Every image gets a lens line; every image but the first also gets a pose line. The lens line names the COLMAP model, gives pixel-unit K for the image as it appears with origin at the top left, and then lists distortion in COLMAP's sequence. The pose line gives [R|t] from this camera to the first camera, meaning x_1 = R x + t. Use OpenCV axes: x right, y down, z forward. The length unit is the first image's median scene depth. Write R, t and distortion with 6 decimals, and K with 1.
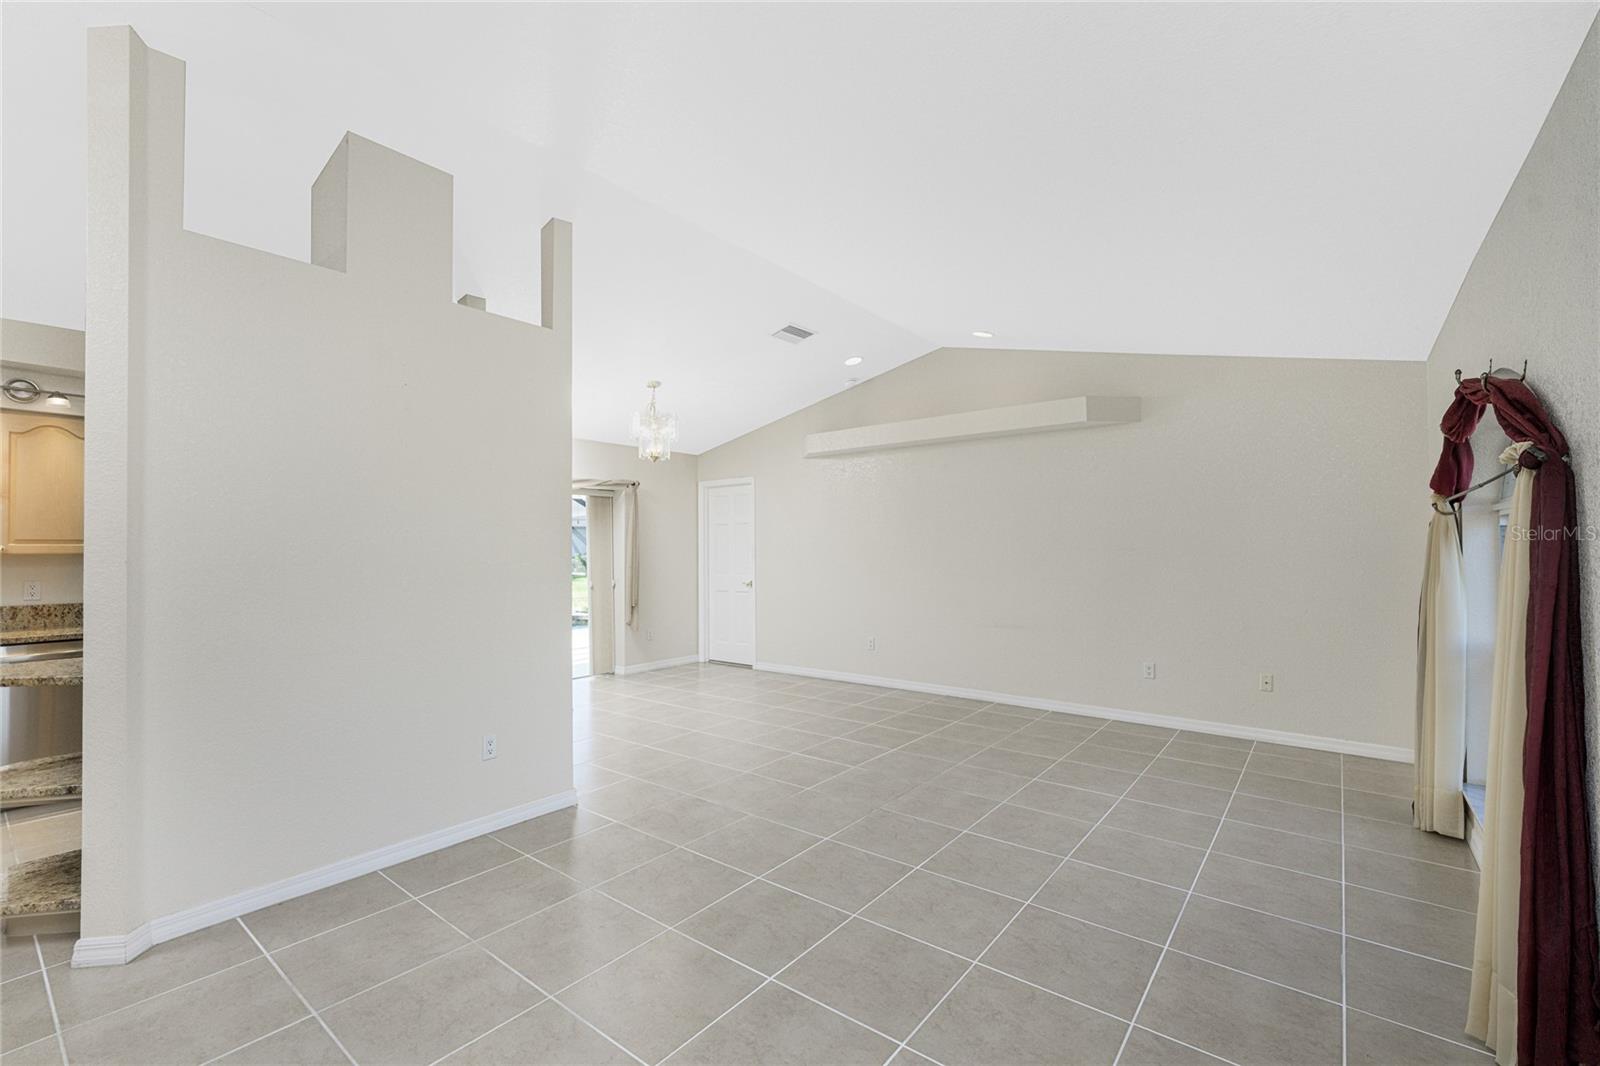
lens RADIAL K [[688.8, 0, 800.0], [0, 688.8, 533.0], [0, 0, 1]] dist [-0.000444, 0.000089]
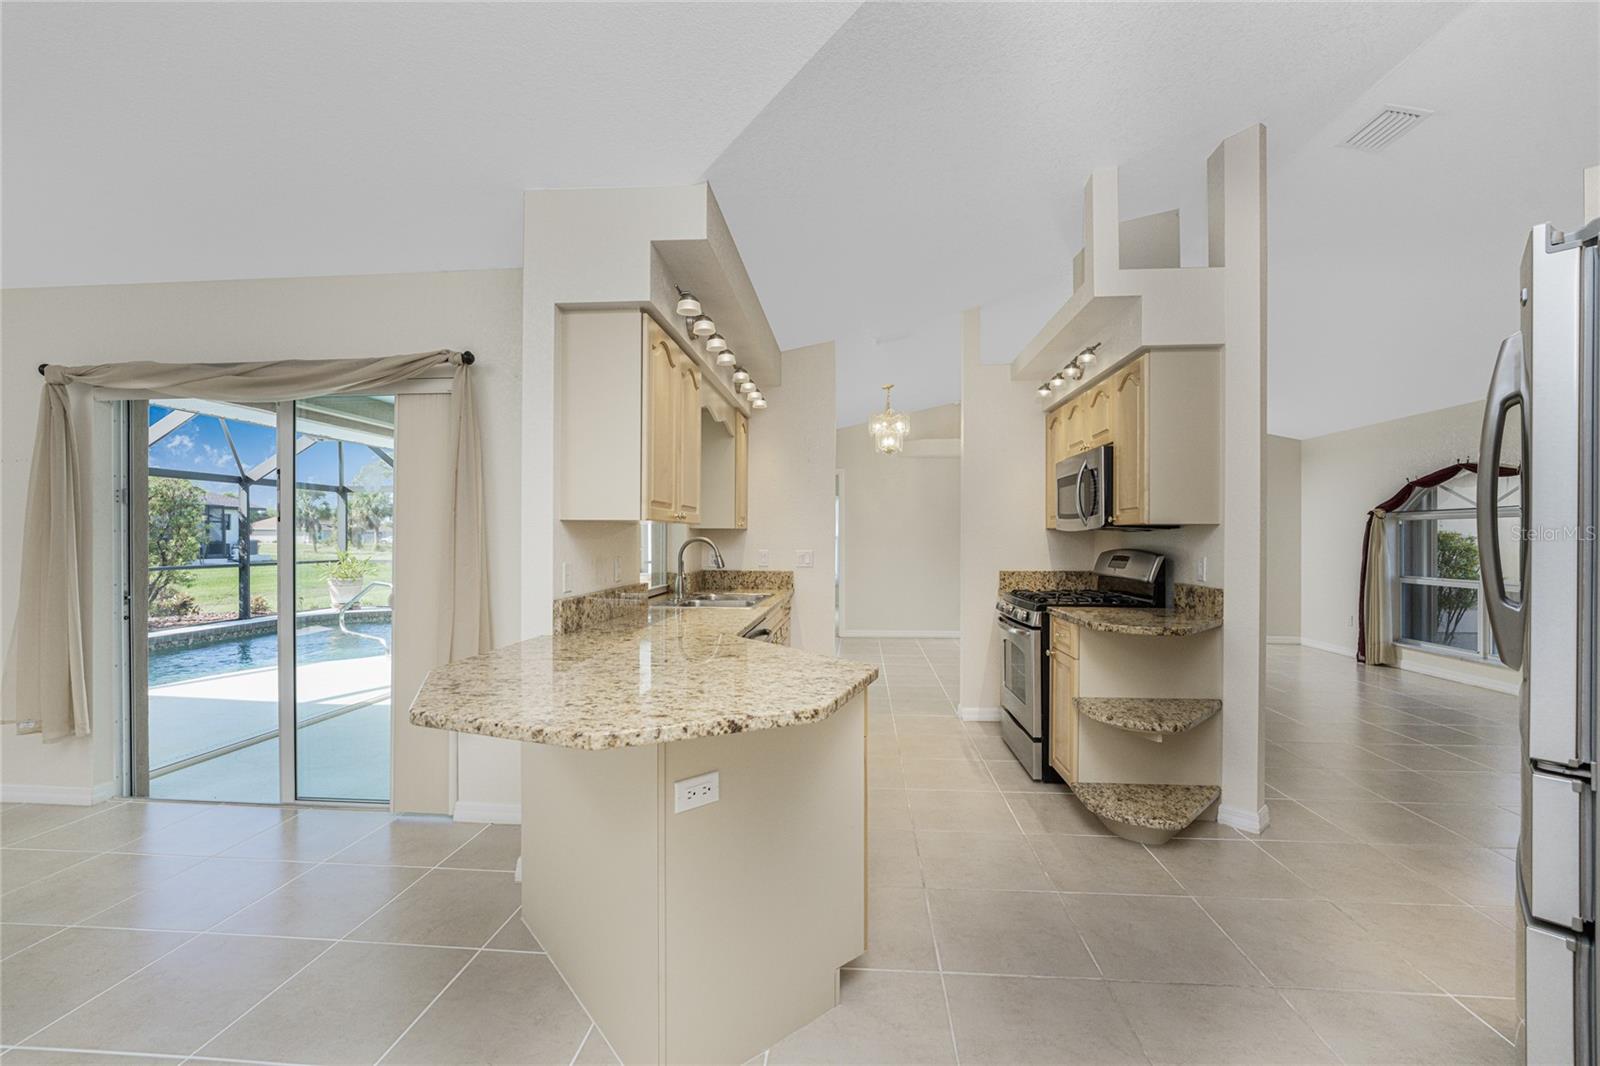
lens RADIAL K [[649.5, 0, 811.3], [0, 649.5, 536.1], [0, 0, 1]] dist [-0.008135, -0.000069]
pose [[0.827718, 0.010192, 0.561051, -1.073407], [-0.020624, 0.999712, 0.012266, 0.024417], [-0.560764, -0.021724, 0.827690, 0.197649]]
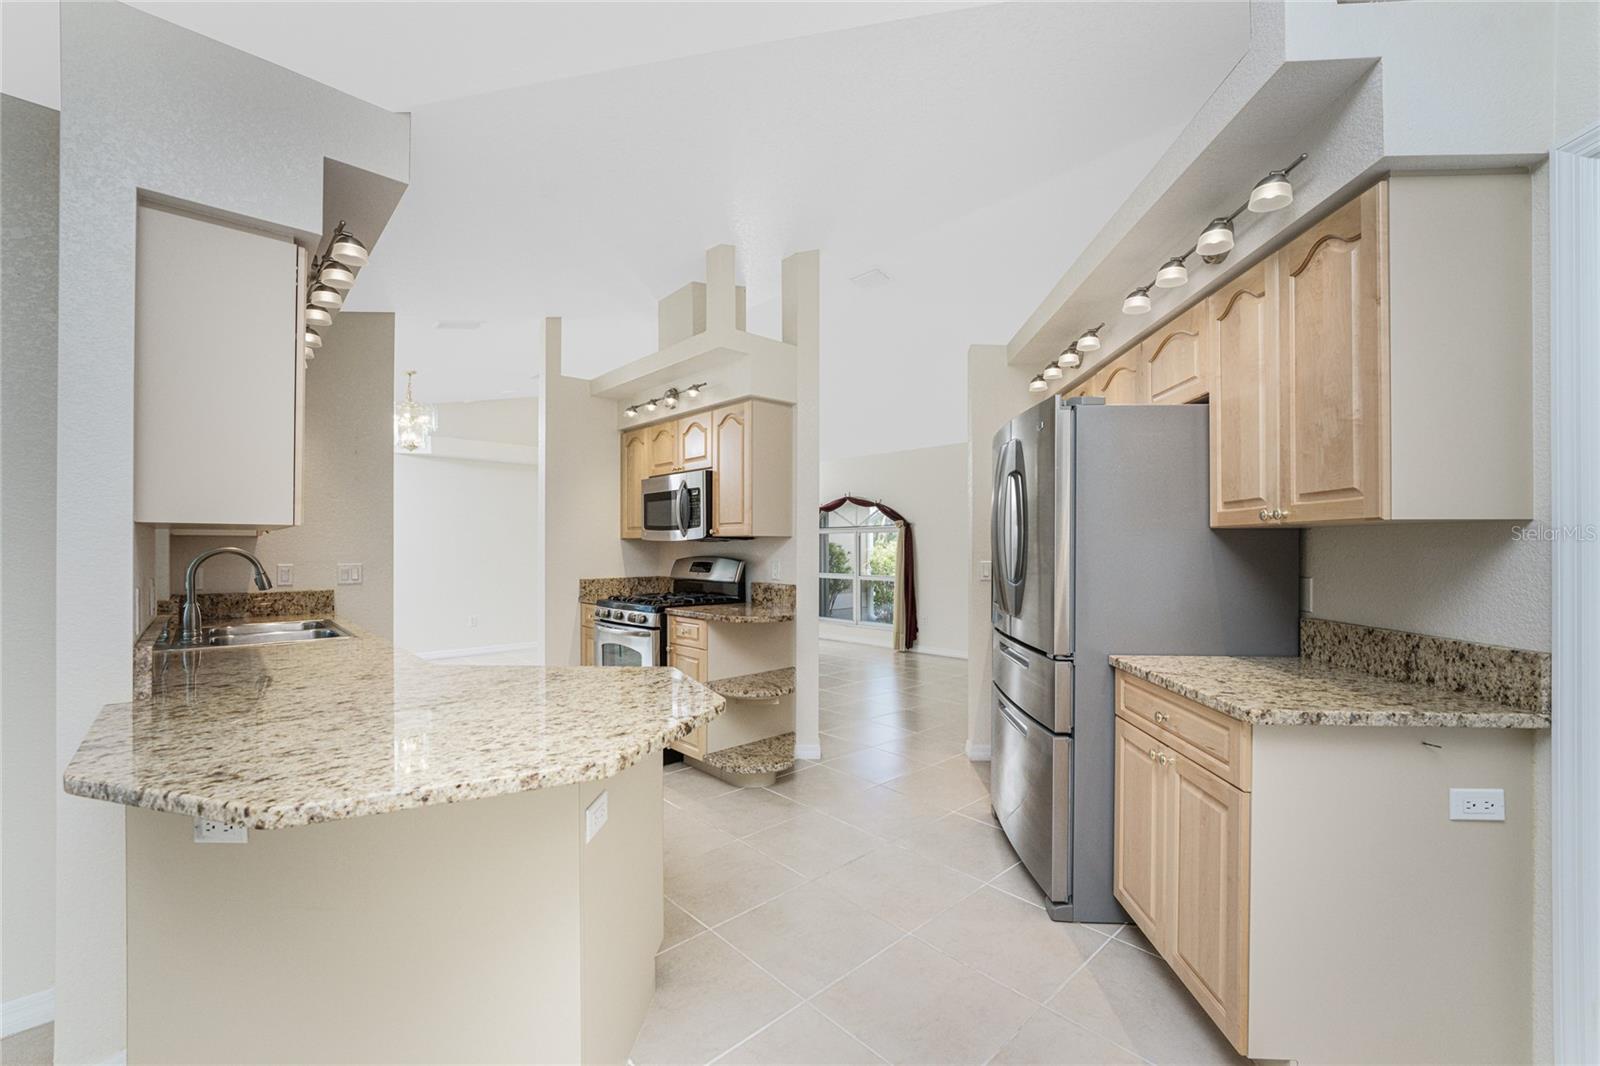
lens RADIAL K [[646.8, 0, 797.1], [0, 646.8, 545.1], [0, 0, 1]] dist [-0.002256, -0.000095]
pose [[0.167252, 0.009155, 0.985872, -1.209178], [-0.021721, 0.999748, -0.005599, 0.027843], [-0.985675, -0.020478, 0.167409, 0.335109]]
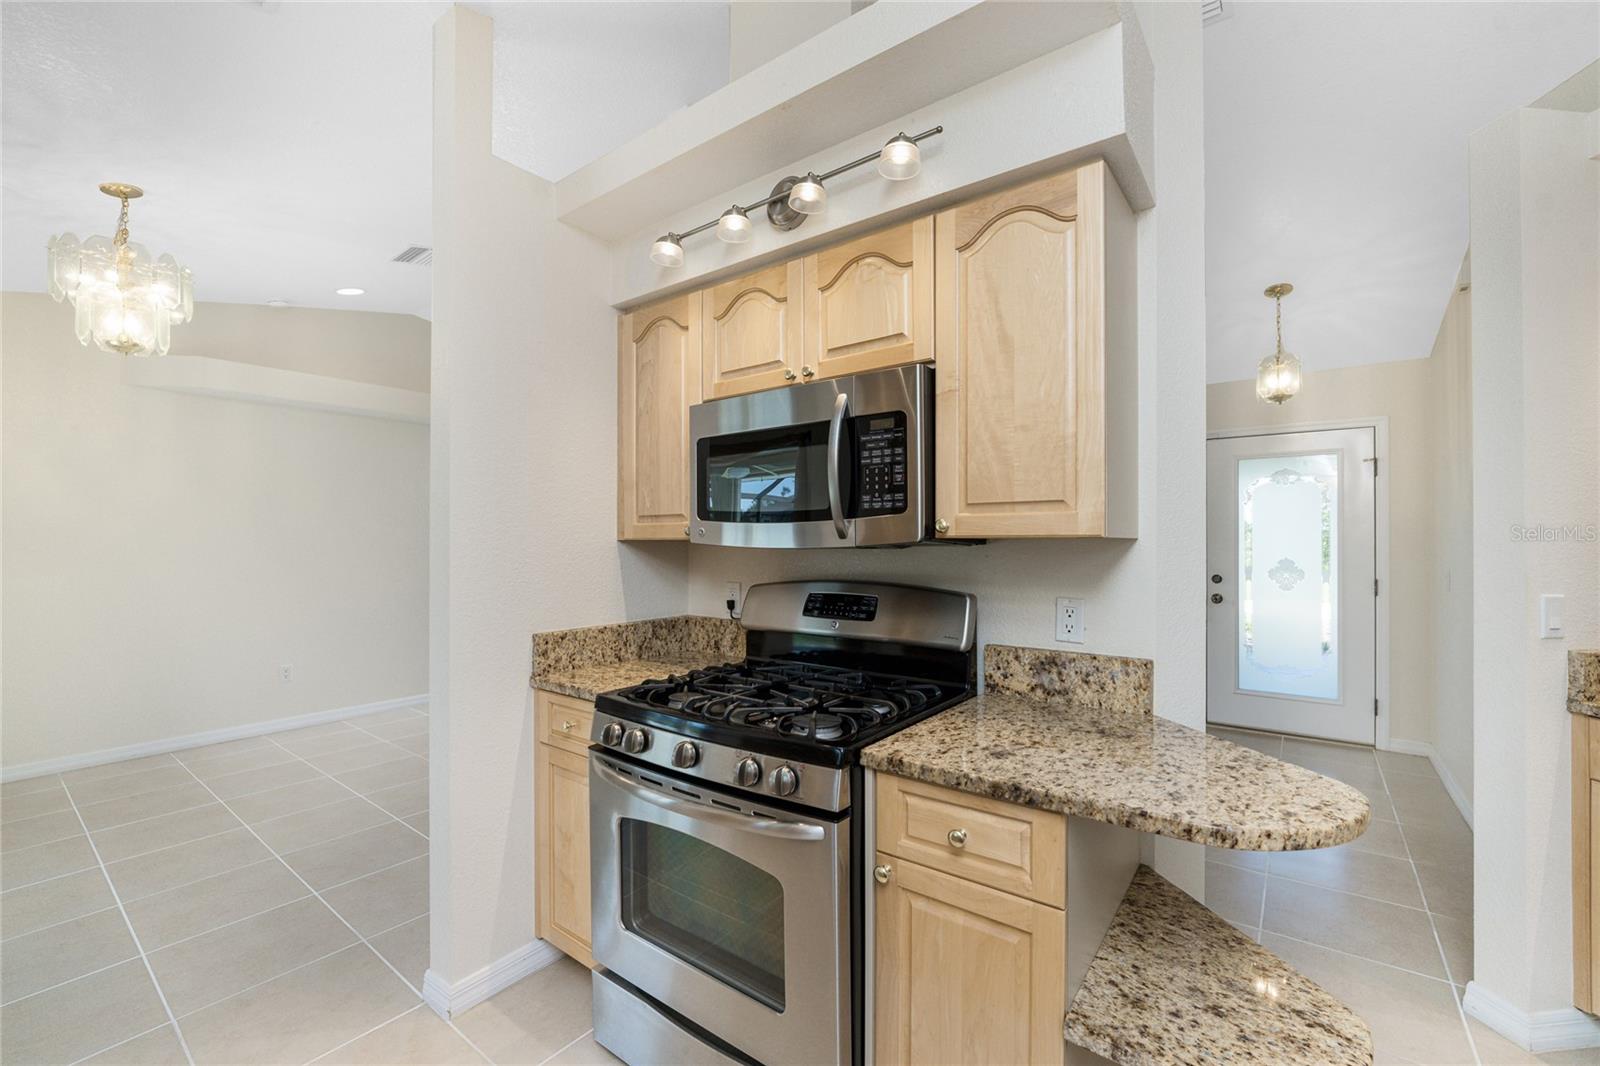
lens RADIAL K [[662.4, 0, 797.9], [0, 662.4, 537.3], [0, 0, 1]] dist [-0.007340, -0.000127]
pose [[-0.013207, 0.012327, 0.999837, -0.766323], [-0.019587, 0.999729, -0.012585, 0.020052], [-0.999721, -0.019750, -0.012962, 0.634905]]
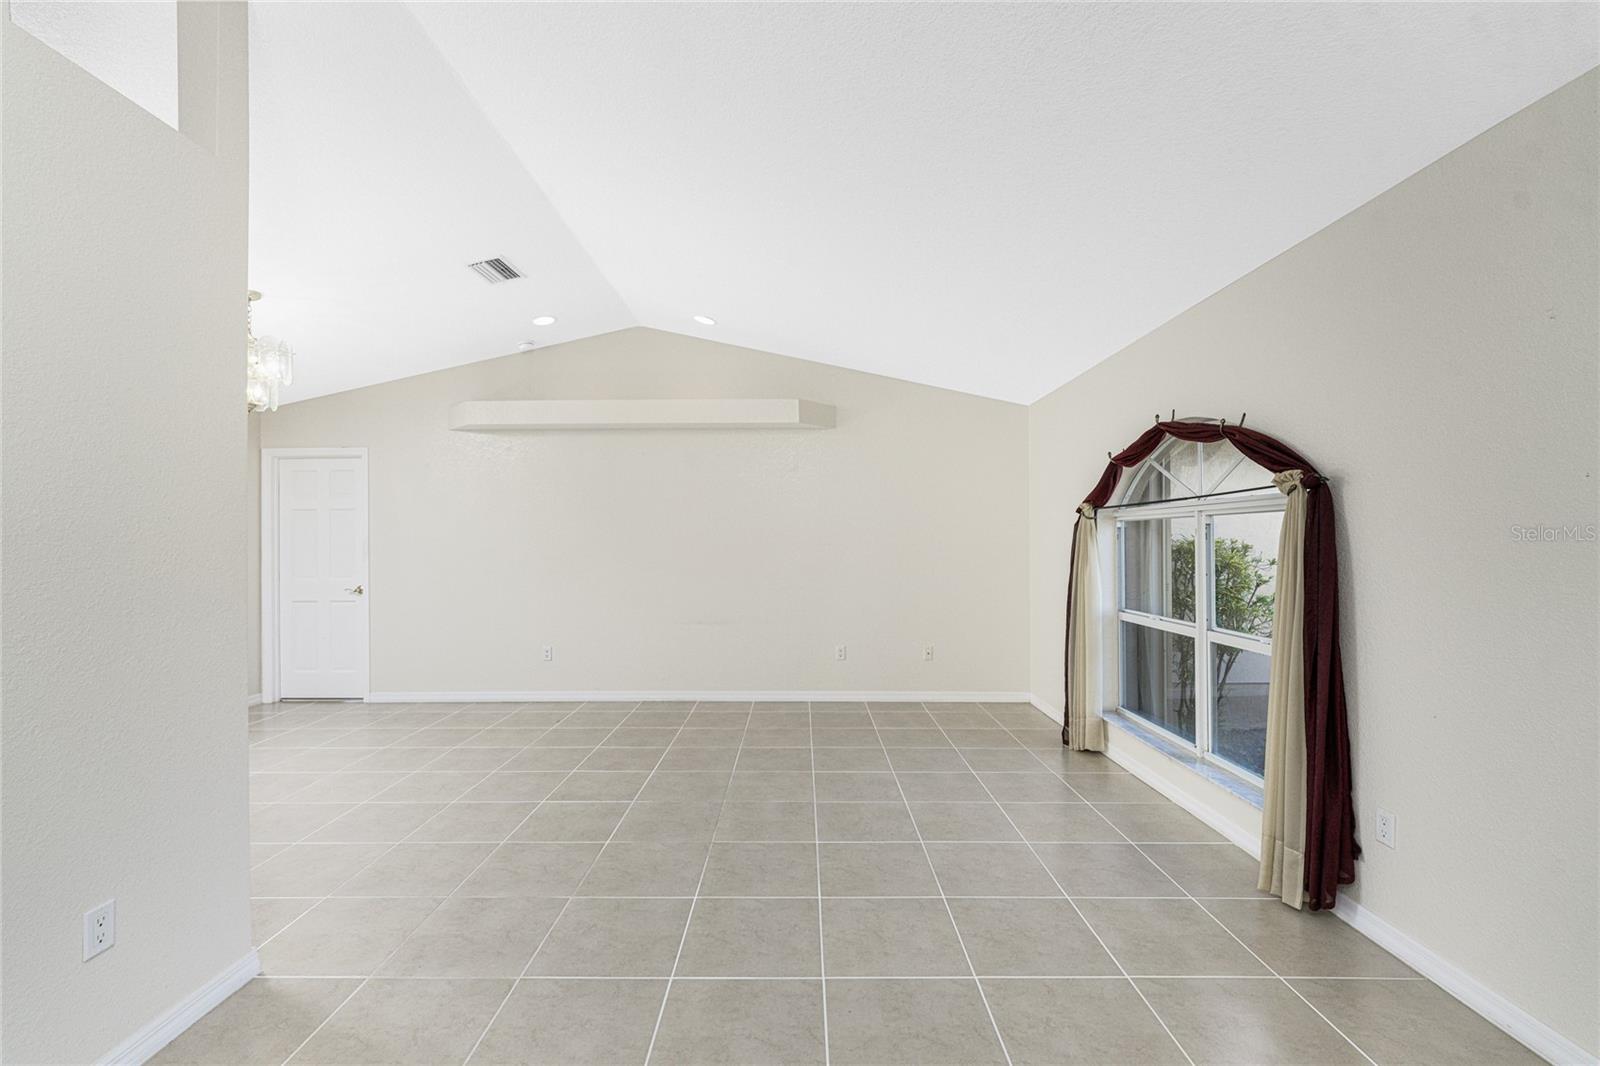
lens RADIAL K [[675.6, 0, 801.6], [0, 675.6, 536.0], [0, 0, 1]] dist [-0.003342, -0.000251]
pose [[0.784885, 0.008705, 0.619581, -0.222420], [-0.014905, 0.999877, 0.004834, 0.006077], [-0.619463, -0.013029, 0.784918, 0.184308]]
